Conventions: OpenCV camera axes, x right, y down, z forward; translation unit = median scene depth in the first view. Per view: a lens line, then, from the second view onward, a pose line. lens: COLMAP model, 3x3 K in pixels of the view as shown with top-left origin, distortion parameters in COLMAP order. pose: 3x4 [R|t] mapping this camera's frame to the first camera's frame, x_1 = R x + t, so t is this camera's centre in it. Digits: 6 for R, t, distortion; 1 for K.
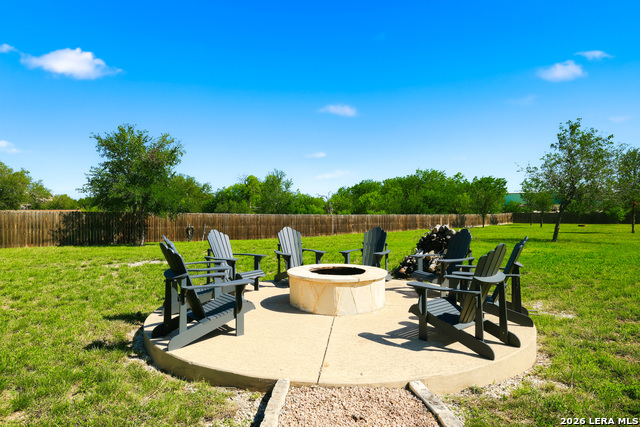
lens RADIAL K [[406.8, 0, 318.6], [0, 406.8, 214.1], [0, 0, 1]] dist [-0.034677, -0.001581]
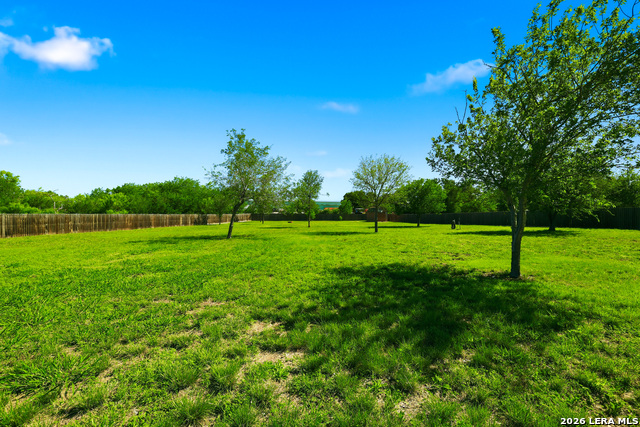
lens RADIAL K [[278.0, 0, 320.3], [0, 278.0, 213.9], [0, 0, 1]] dist [0.023028, 0.000335]
pose [[0.820508, 0.004157, 0.571620, 0.167716], [-0.003074, 0.999991, -0.002860, 0.001144], [-0.571627, 0.000589, 0.820513, 0.101052]]
